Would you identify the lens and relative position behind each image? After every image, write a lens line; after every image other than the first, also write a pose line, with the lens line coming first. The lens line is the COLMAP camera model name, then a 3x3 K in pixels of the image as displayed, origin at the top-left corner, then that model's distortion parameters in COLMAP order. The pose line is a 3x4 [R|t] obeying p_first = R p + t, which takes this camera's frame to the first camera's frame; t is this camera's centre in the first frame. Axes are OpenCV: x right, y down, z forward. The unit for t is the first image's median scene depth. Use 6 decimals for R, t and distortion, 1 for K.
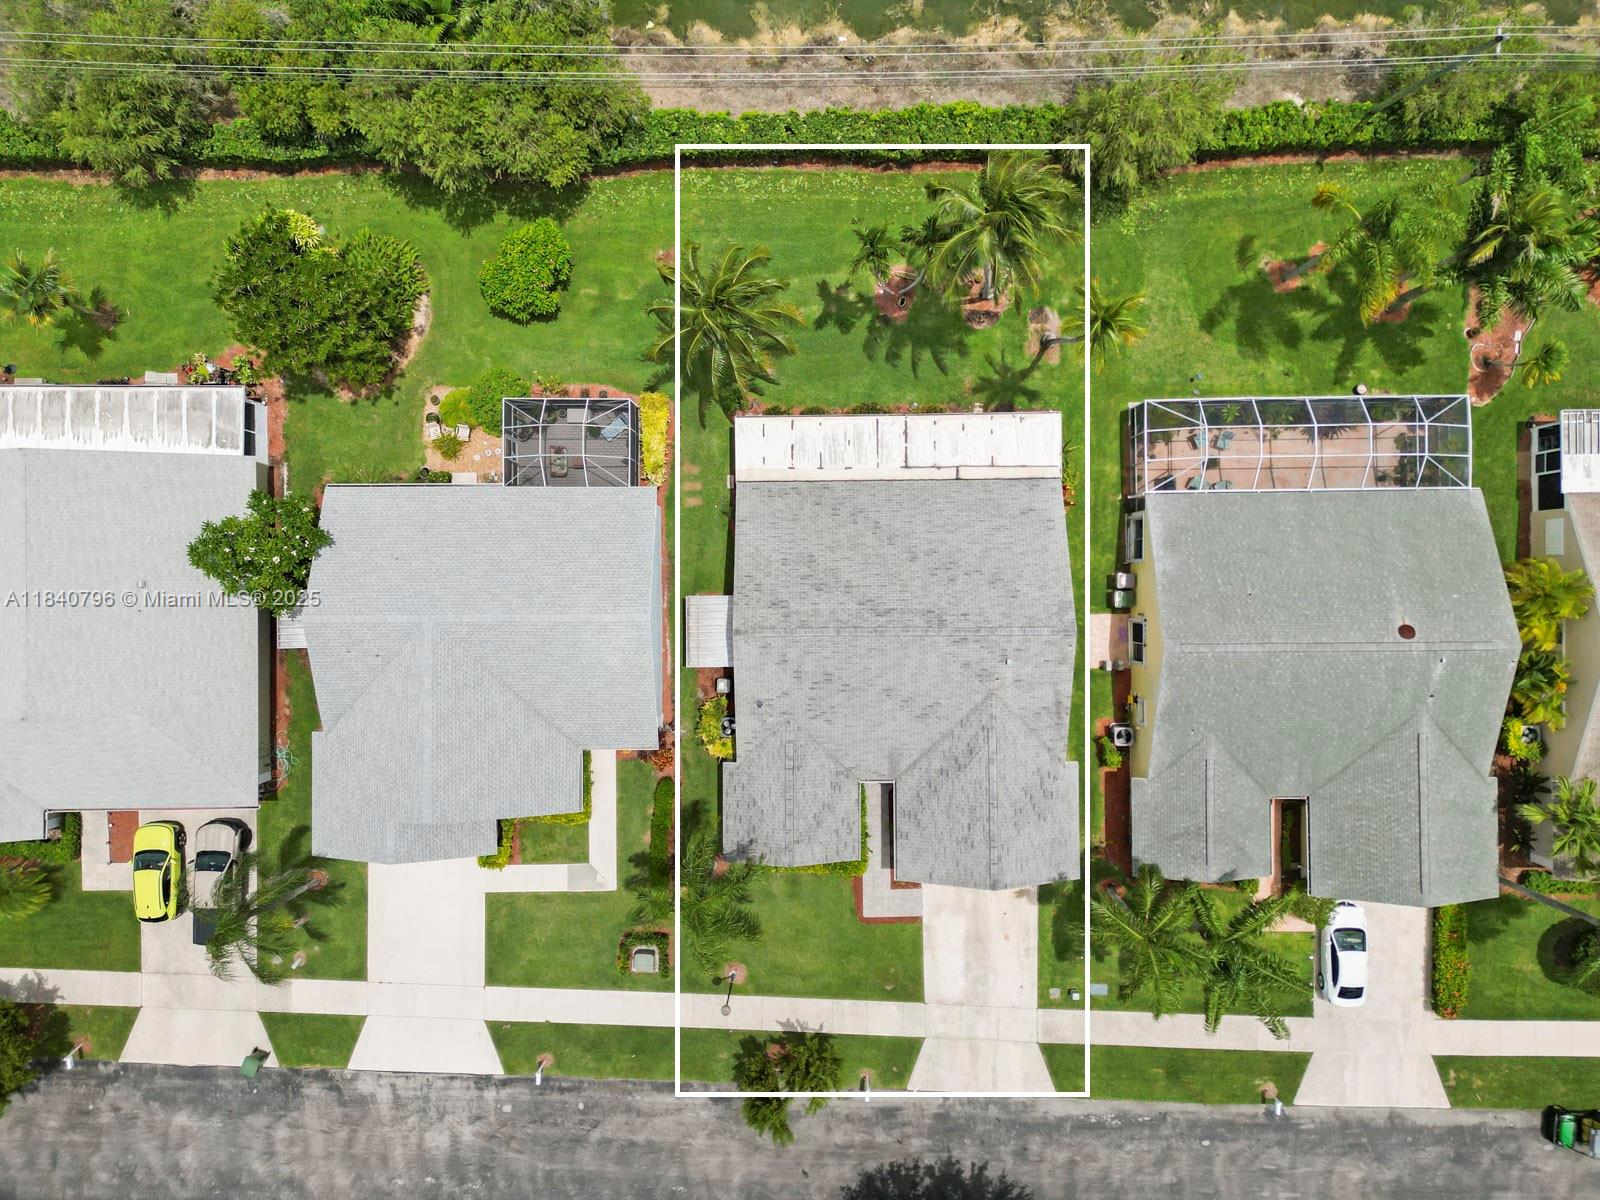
lens RADIAL K [[1132.6, 0, 800.0], [0, 1132.6, 600.0], [0, 0, 1]] dist [0.090488, -0.094797]
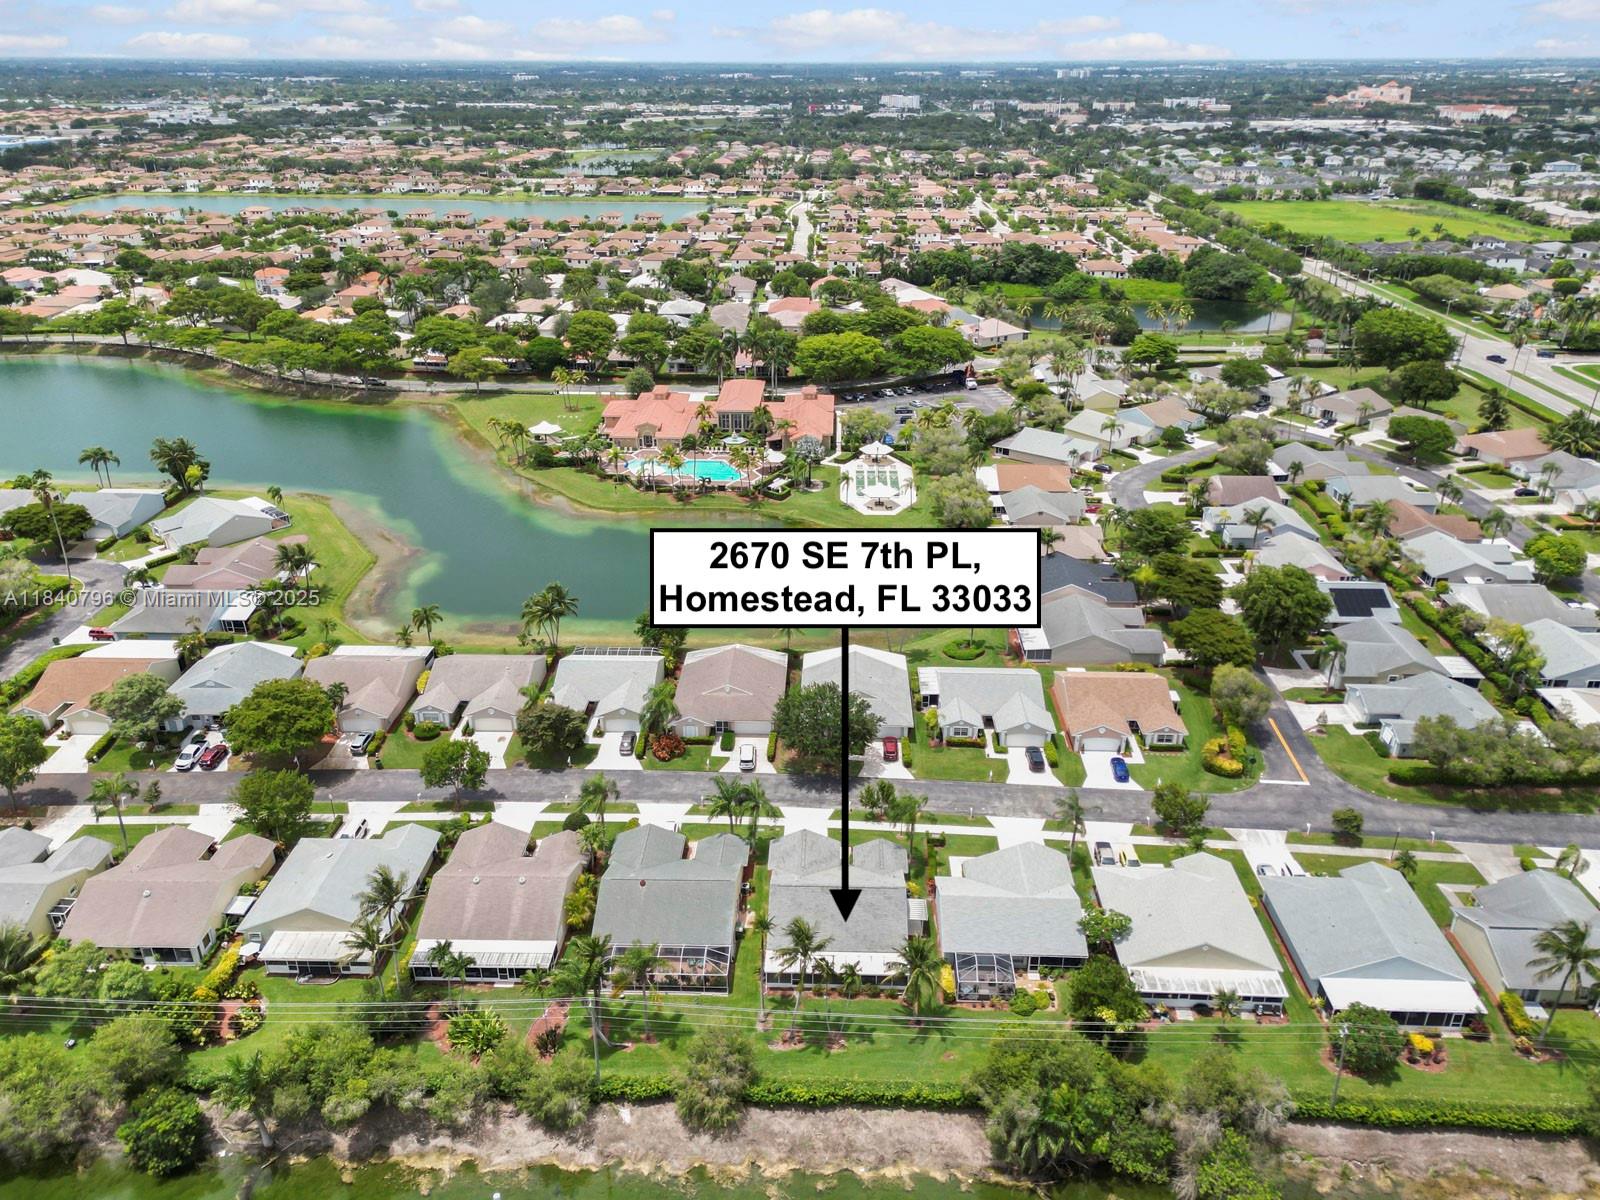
lens RADIAL K [[1132.6, 0, 800.0], [0, 1132.6, 600.0], [0, 0, 1]] dist [0.090488, -0.094797]
pose [[-0.998884, 0.003718, 0.047085, 0.047564], [0.040583, -0.442457, 0.895871, -1.761736], [0.024164, 0.896782, 0.441812, -0.632832]]
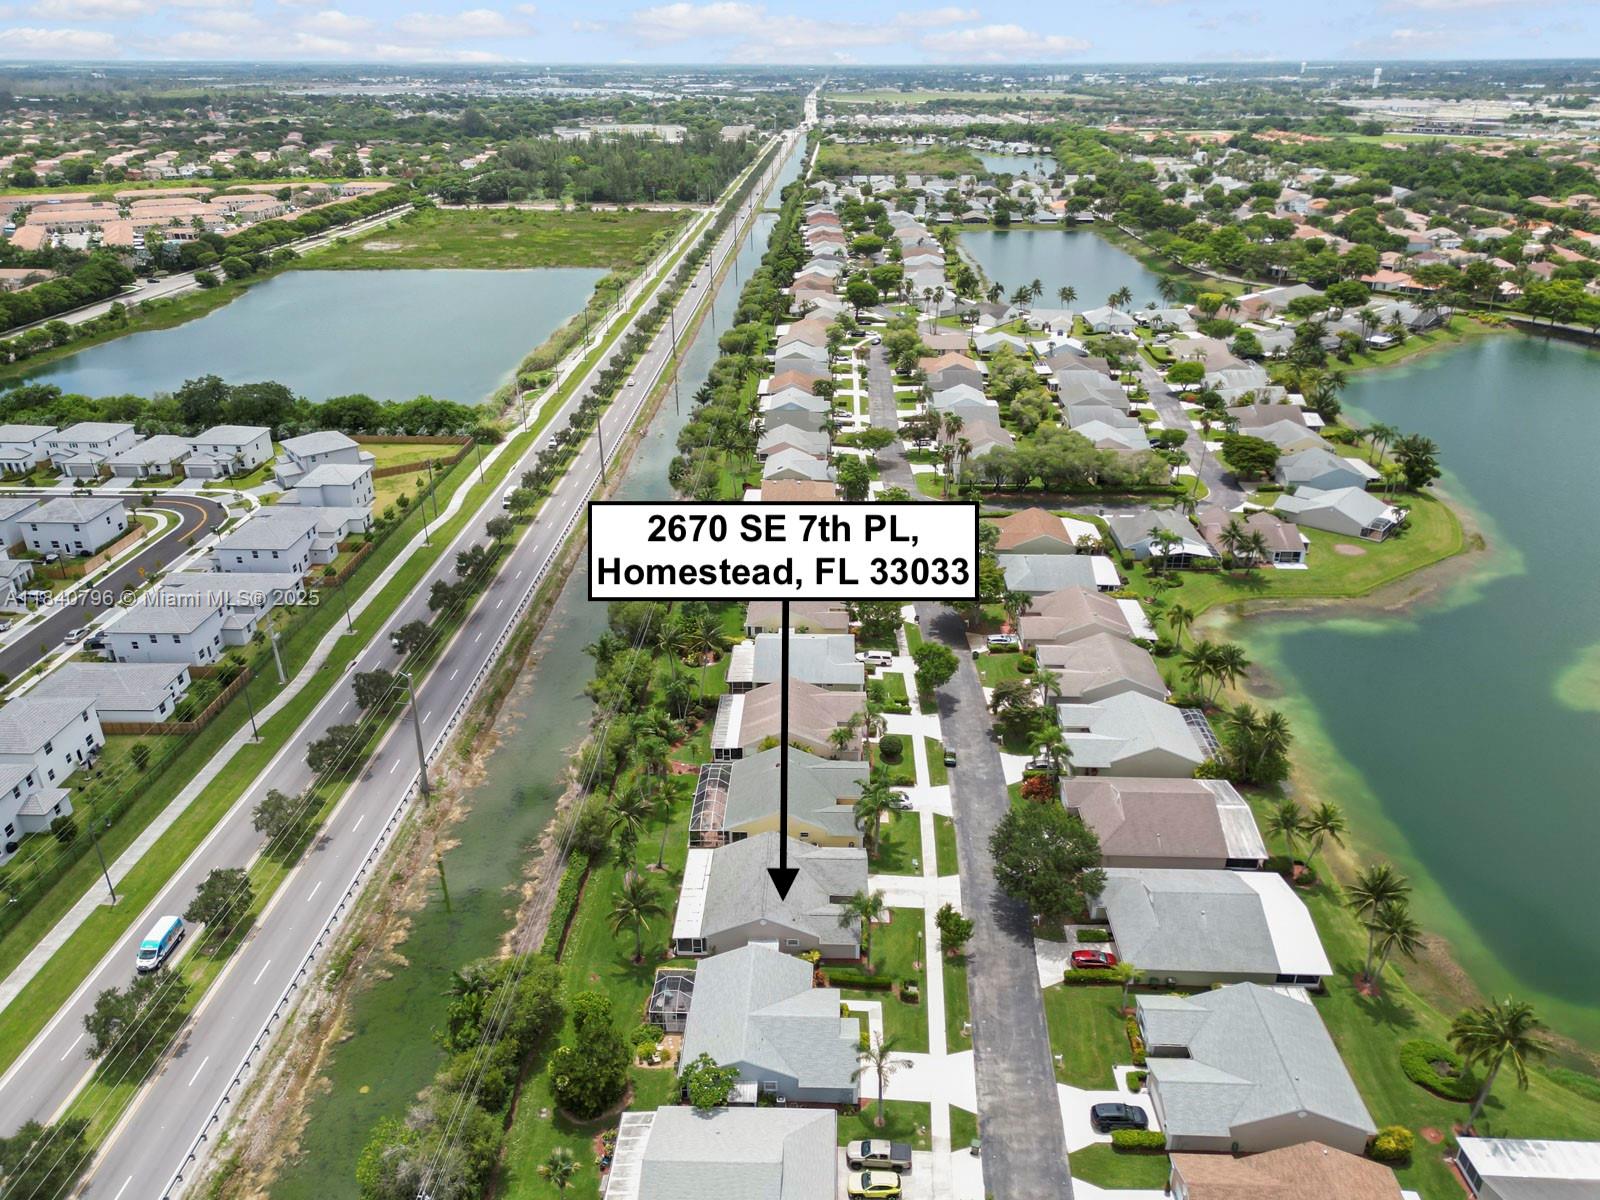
lens RADIAL K [[1132.6, 0, 800.0], [0, 1132.6, 600.0], [0, 0, 1]] dist [0.090488, -0.094797]
pose [[0.043169, -0.404771, 0.913398, -1.810547], [0.998989, 0.005990, -0.044560, 0.193681], [0.012565, 0.914398, 0.404620, -0.552461]]
